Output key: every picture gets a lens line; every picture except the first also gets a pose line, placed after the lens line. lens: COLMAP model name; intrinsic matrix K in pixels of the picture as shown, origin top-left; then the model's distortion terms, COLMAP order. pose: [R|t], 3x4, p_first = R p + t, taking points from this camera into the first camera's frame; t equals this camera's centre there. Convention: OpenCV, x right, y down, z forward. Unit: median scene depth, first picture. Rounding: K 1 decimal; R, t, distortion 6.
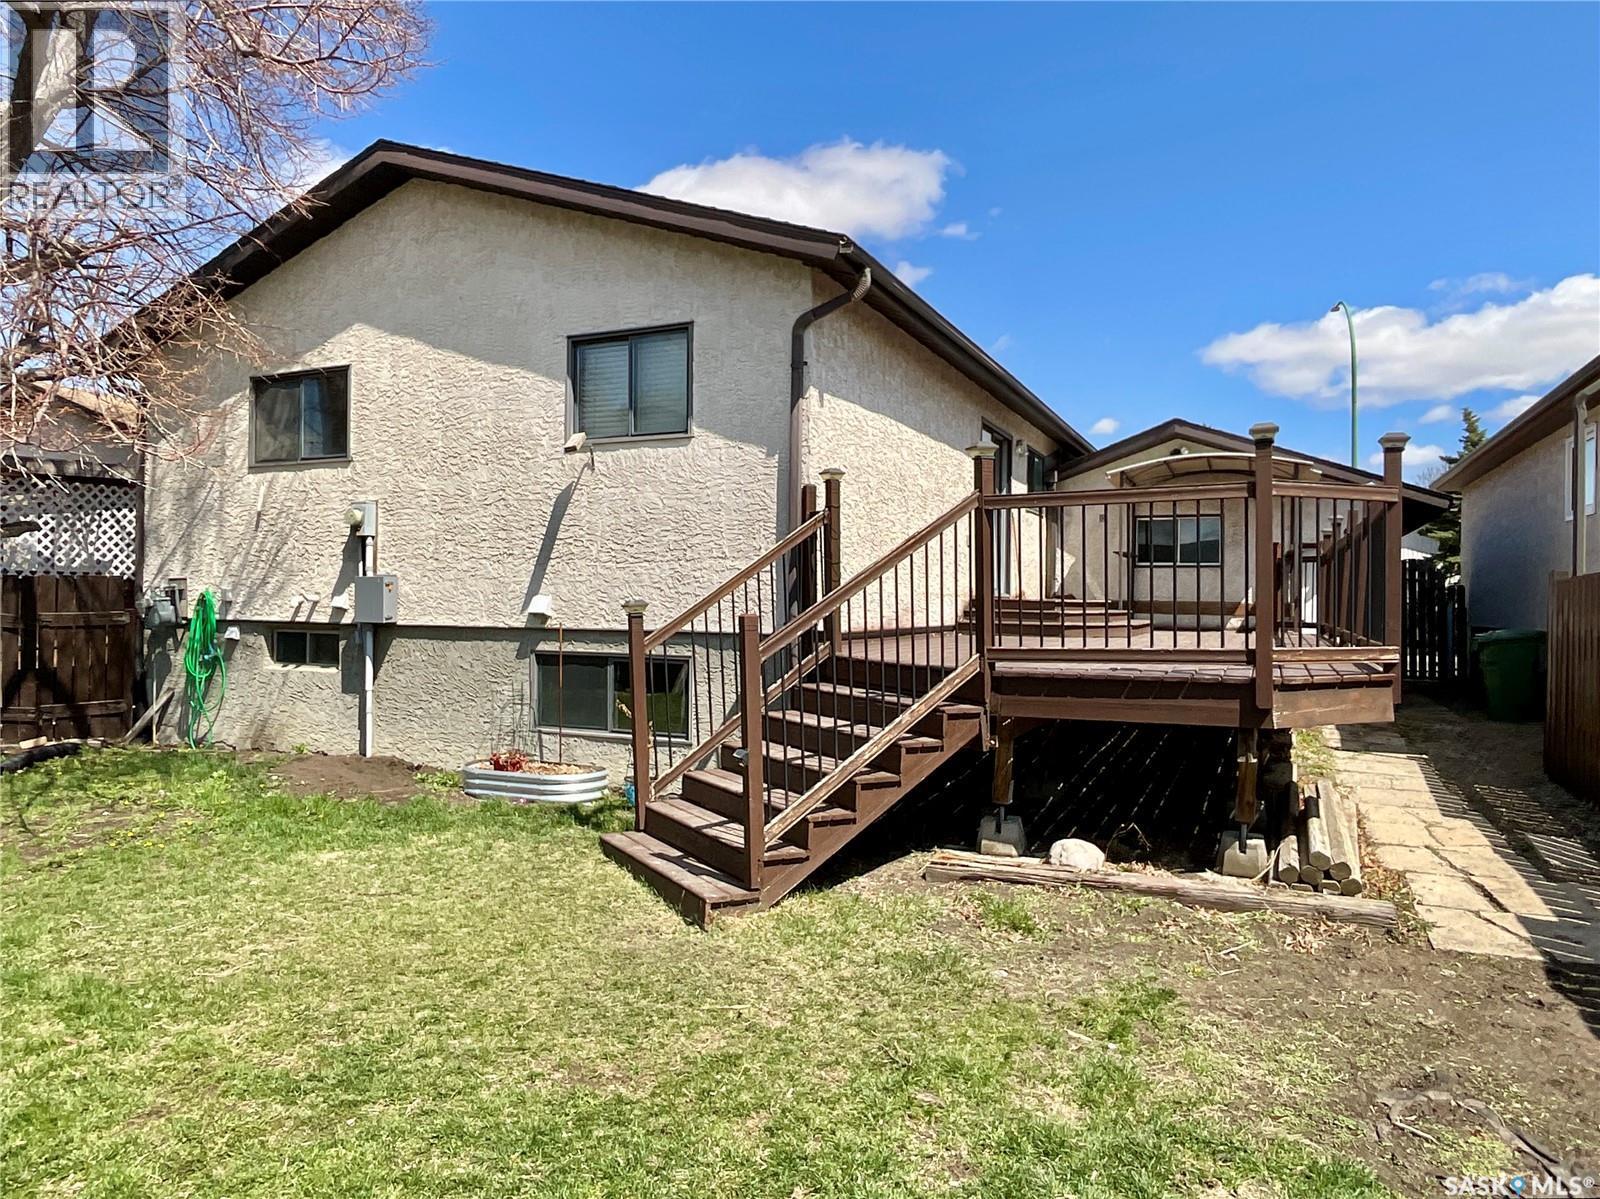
lens RADIAL K [[1013.9, 0, 794.6], [0, 1013.9, 601.9], [0, 0, 1]] dist [-0.008537, 0.003042]
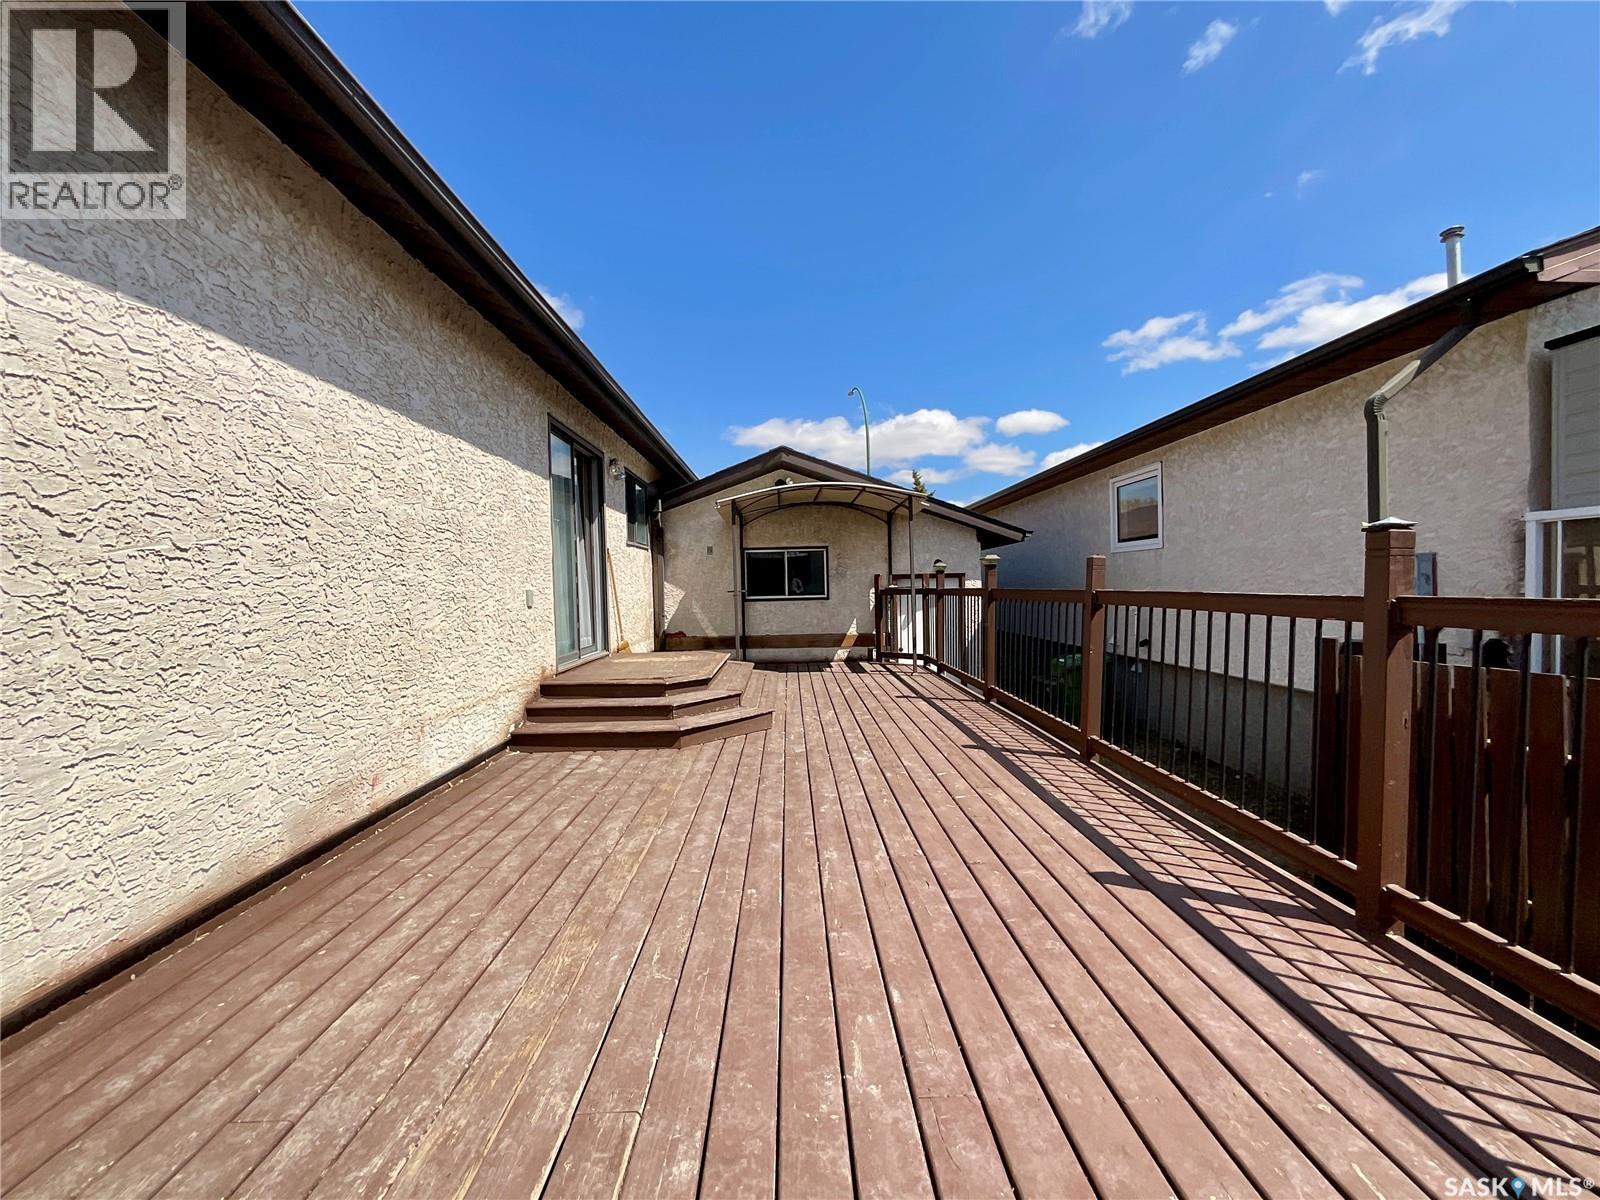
lens RADIAL K [[646.1, 0, 798.3], [0, 646.1, 599.9], [0, 0, 1]] dist [-0.003868, 0.002237]
pose [[0.896593, -0.044978, 0.440566, 0.200484], [0.037766, 0.998971, 0.025127, -0.088524], [-0.441242, -0.005890, 0.897369, 0.770981]]
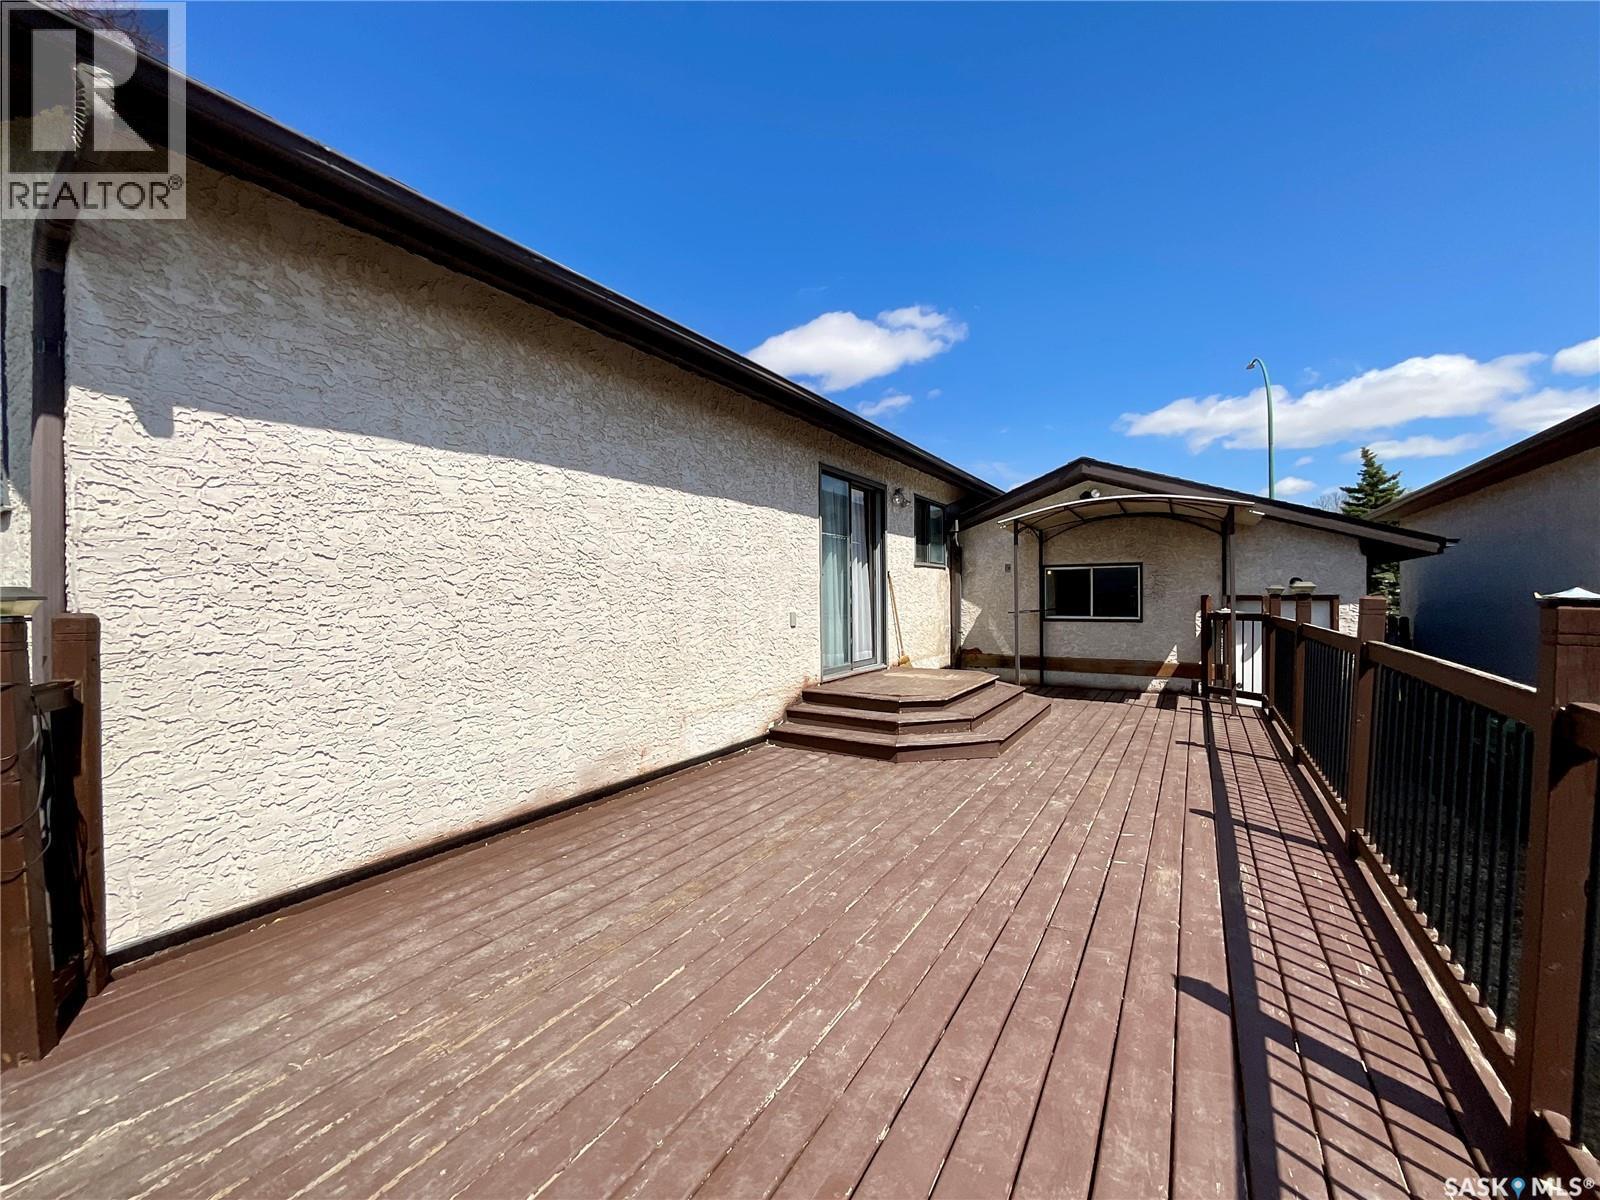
lens RADIAL K [[646.1, 0, 801.2], [0, 646.1, 602.4], [0, 0, 1]] dist [-0.003868, 0.002237]
pose [[0.994046, -0.020958, -0.106929, 0.323944], [0.021609, 0.999754, 0.004934, -0.106205], [0.106799, -0.007215, 0.994254, 0.702802]]
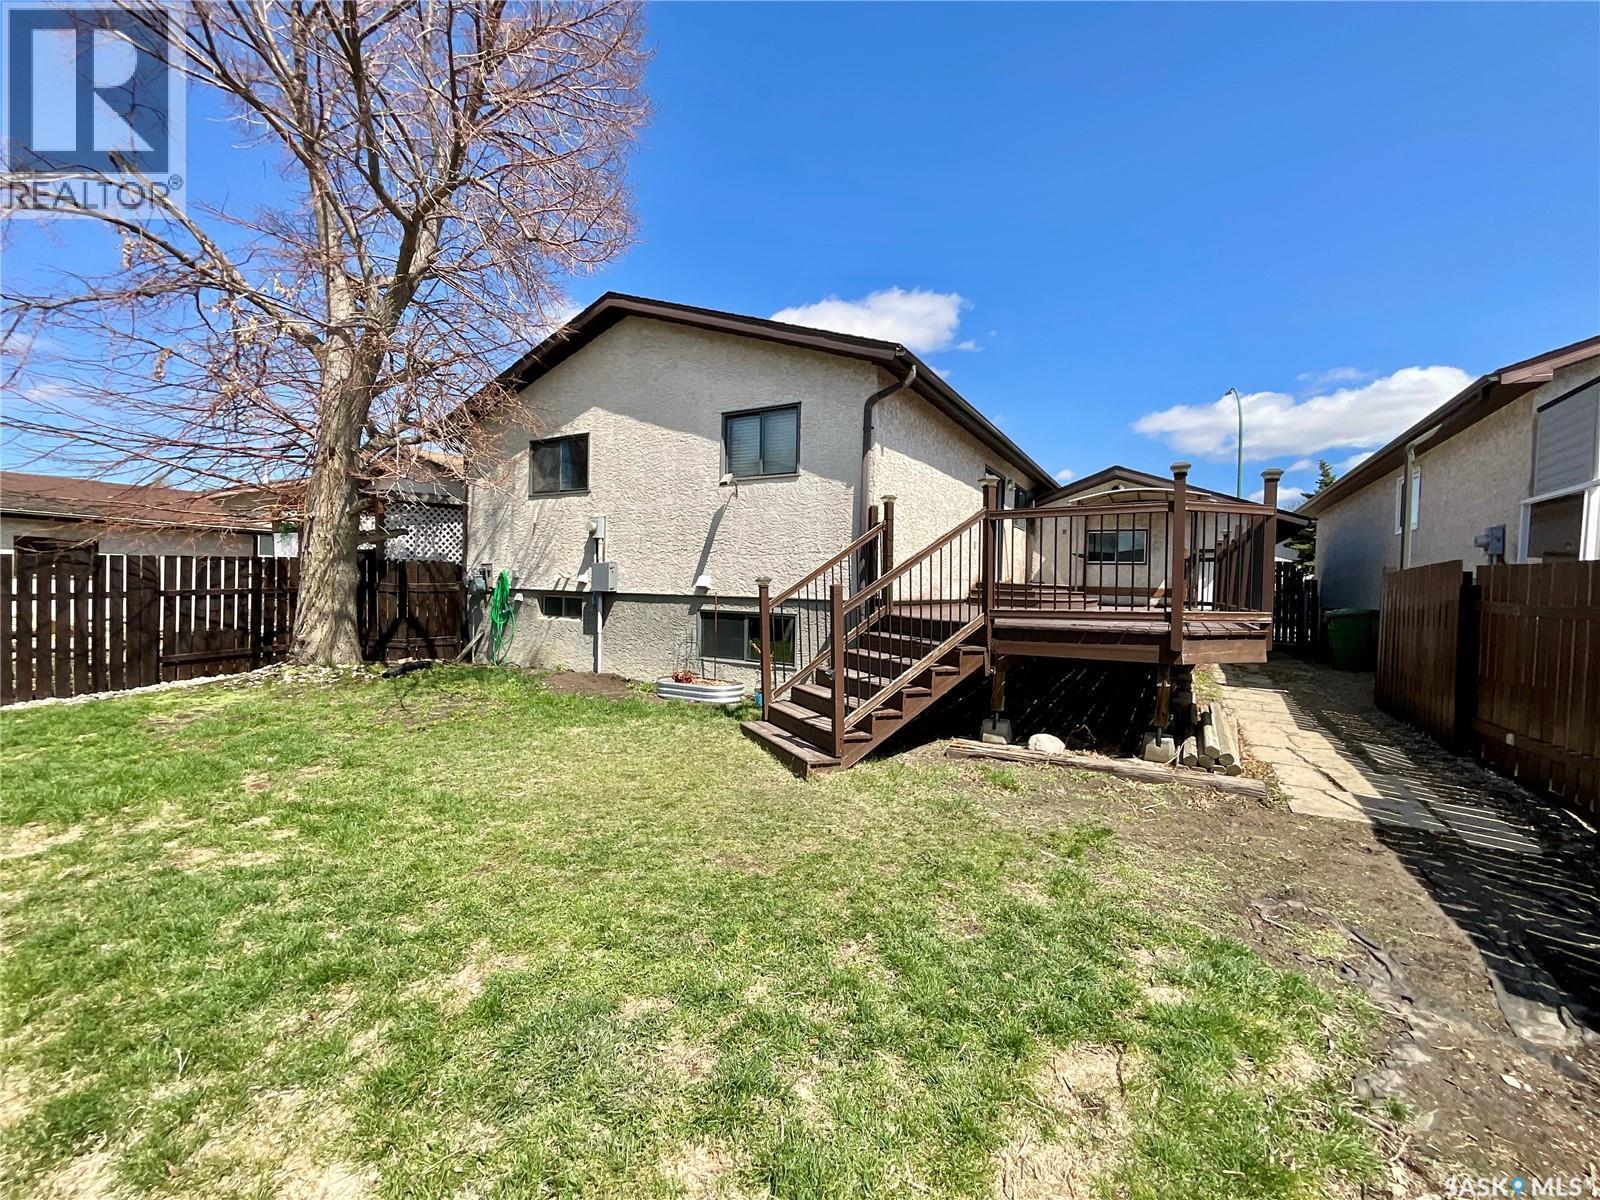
lens RADIAL K [[646.1, 0, 796.5], [0, 646.1, 601.5], [0, 0, 1]] dist [-0.003868, 0.002237]
pose [[0.995591, 0.015500, -0.092507, -0.009737], [-0.013580, 0.999680, 0.021343, 0.012545], [0.092808, -0.019993, 0.995483, -0.008826]]
